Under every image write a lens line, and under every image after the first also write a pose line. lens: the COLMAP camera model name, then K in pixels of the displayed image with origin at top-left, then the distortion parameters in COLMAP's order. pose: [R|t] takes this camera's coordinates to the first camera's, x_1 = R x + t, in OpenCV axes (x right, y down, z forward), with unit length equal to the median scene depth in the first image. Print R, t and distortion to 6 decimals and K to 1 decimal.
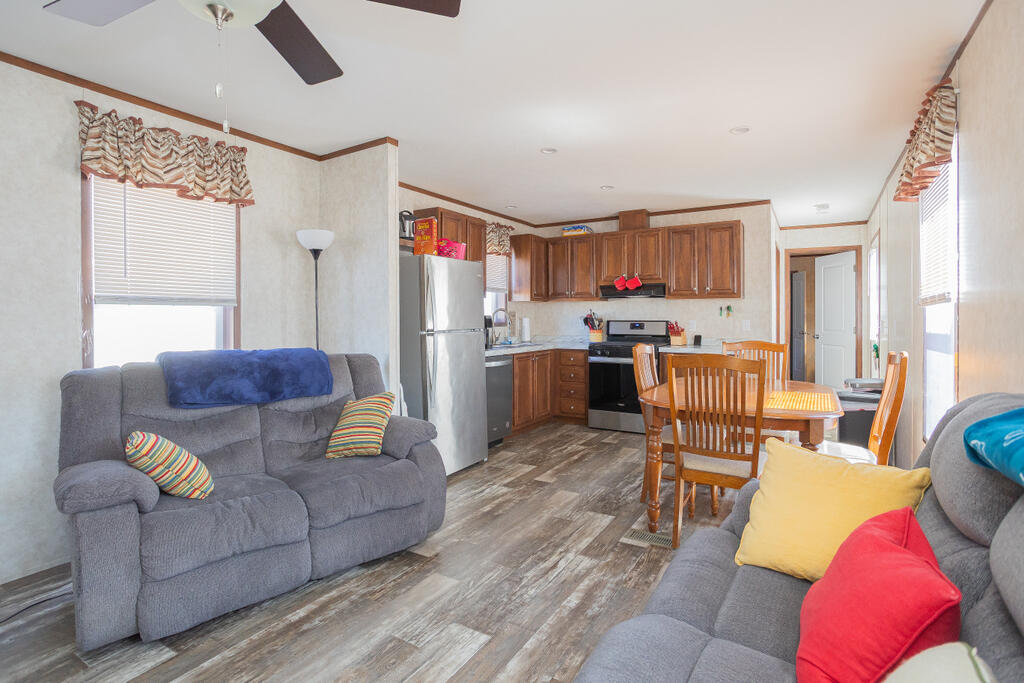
lens RADIAL K [[500.6, 0, 512.0], [0, 500.6, 317.3], [0, 0, 1]] dist [-0.003179, -0.000421]
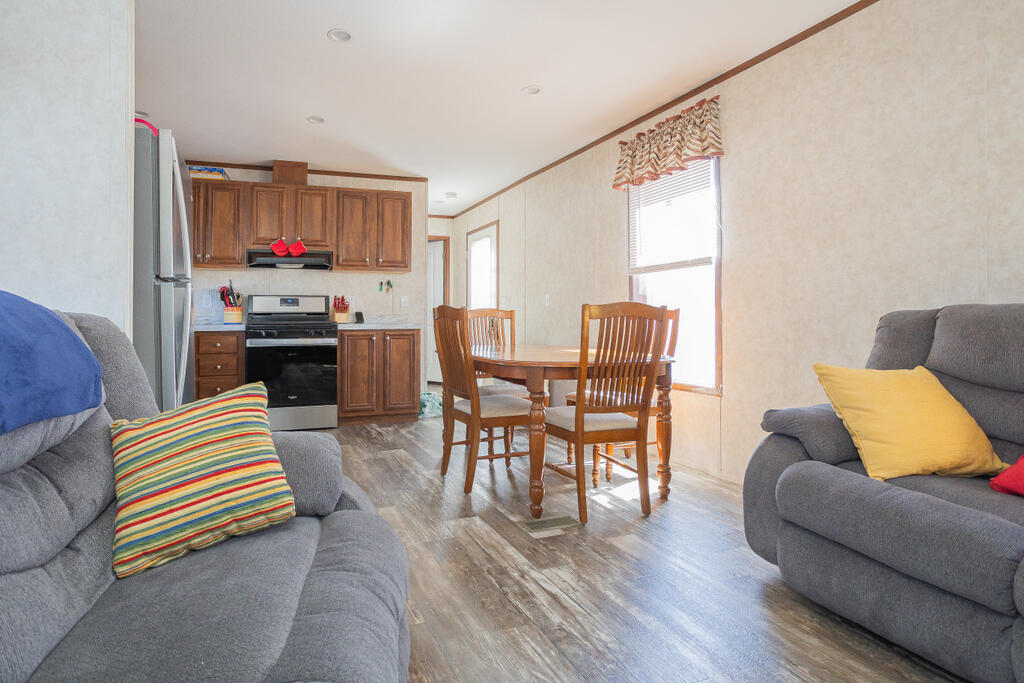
lens RADIAL K [[513.6, 0, 434.3], [0, 513.6, 310.6], [0, 0, 1]] dist [-0.030291, 0.000034]
pose [[0.655164, 0.006056, 0.755463, -0.254055], [0.000783, 0.999962, -0.008695, 0.042985], [-0.755486, 0.006288, 0.655134, 0.286361]]
